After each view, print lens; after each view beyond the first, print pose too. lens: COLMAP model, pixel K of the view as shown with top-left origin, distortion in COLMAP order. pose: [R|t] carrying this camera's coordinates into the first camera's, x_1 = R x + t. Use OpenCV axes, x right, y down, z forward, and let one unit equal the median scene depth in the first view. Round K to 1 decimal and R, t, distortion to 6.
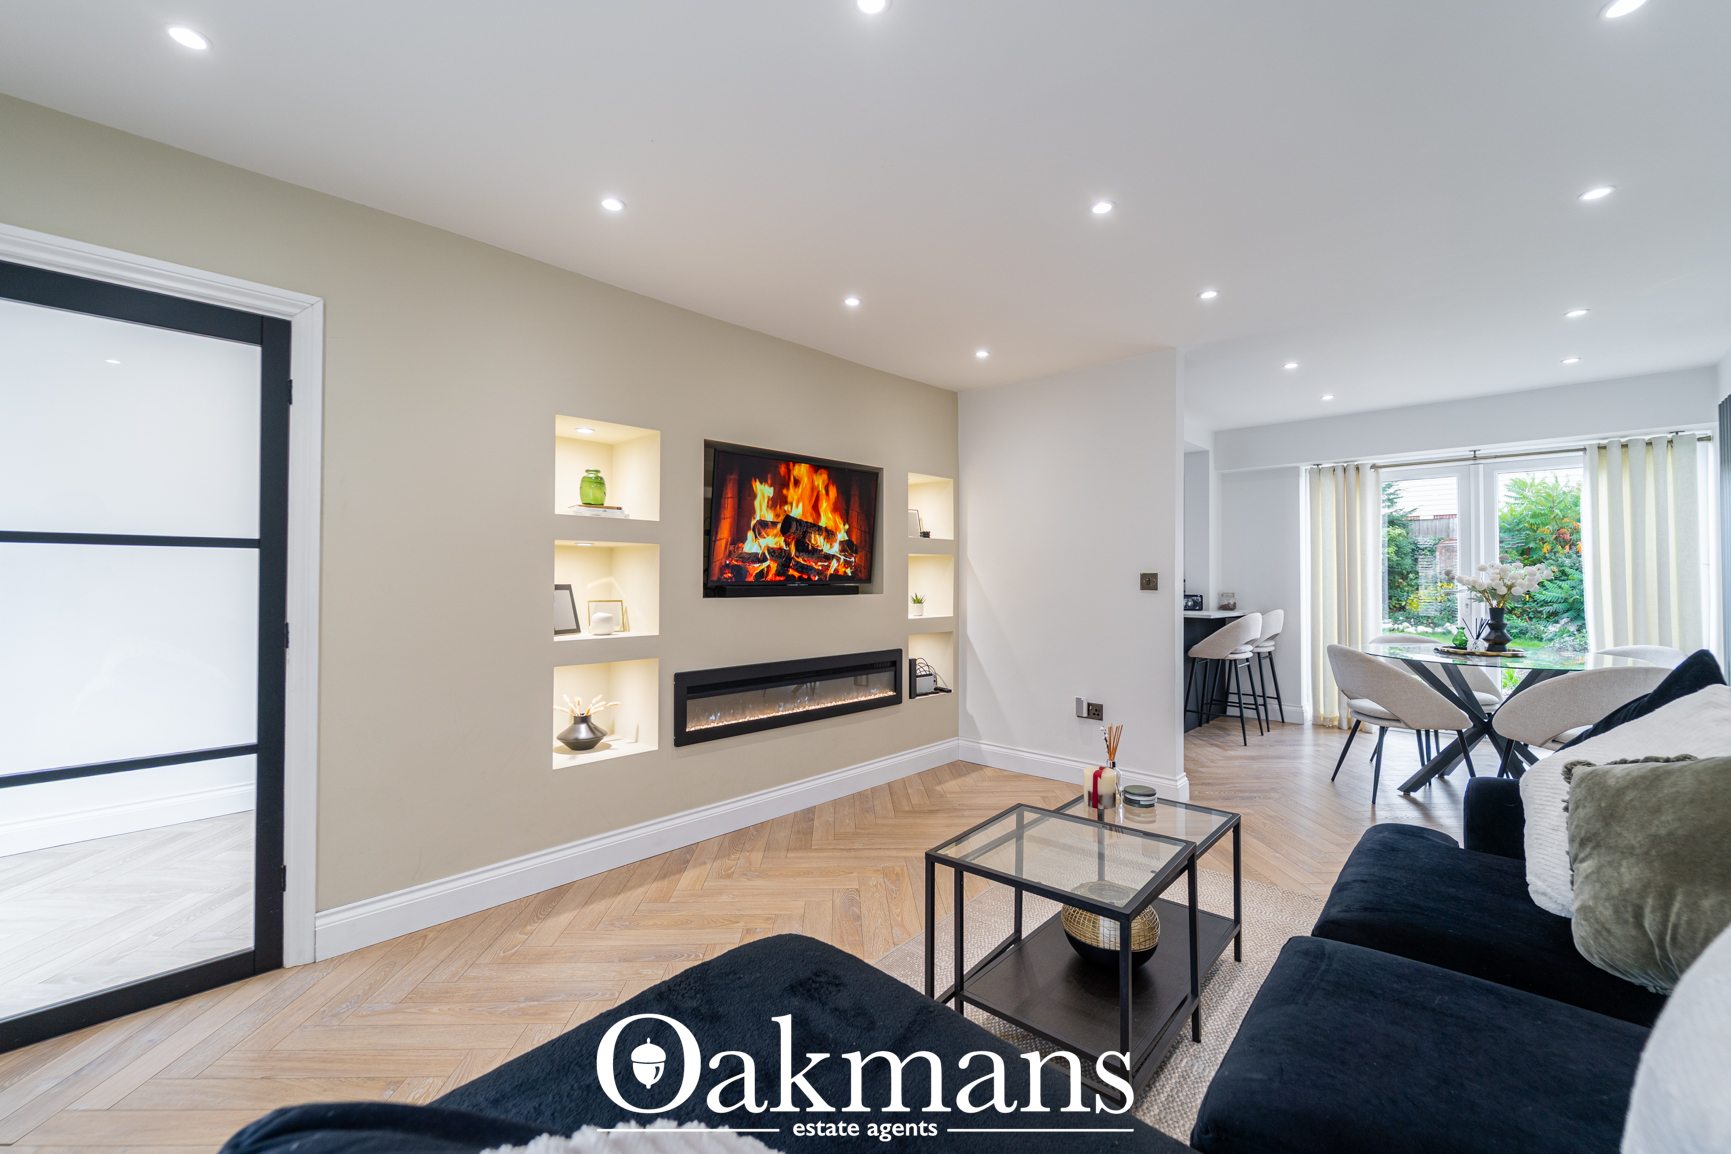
lens RADIAL K [[708.5, 0, 863.2], [0, 708.5, 568.8], [0, 0, 1]] dist [0.001203, -0.000393]
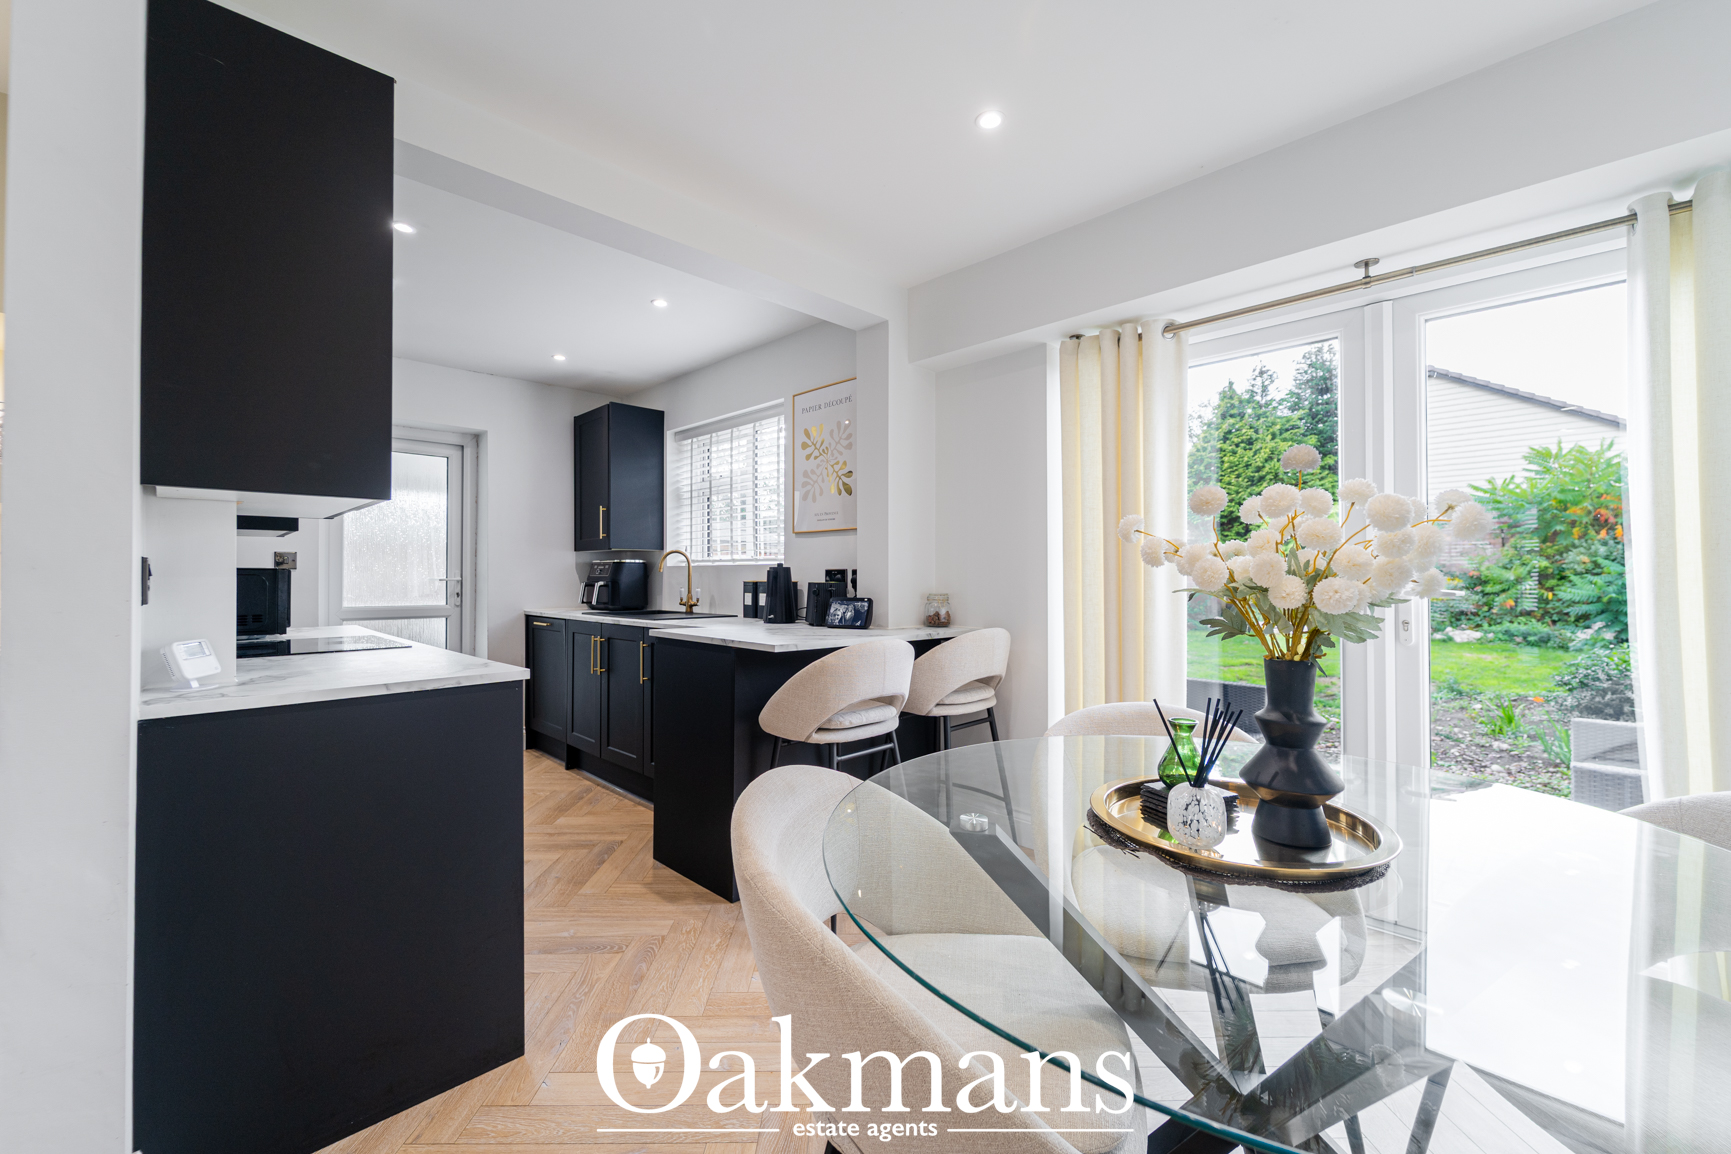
lens RADIAL K [[708.5, 0, 863.4], [0, 708.5, 574.9], [0, 0, 1]] dist [0.001203, -0.000393]
pose [[0.999636, -0.003510, -0.026755, 0.226703], [0.003818, 0.999927, 0.011446, 0.006306], [0.026713, -0.011544, 0.999576, 0.223595]]
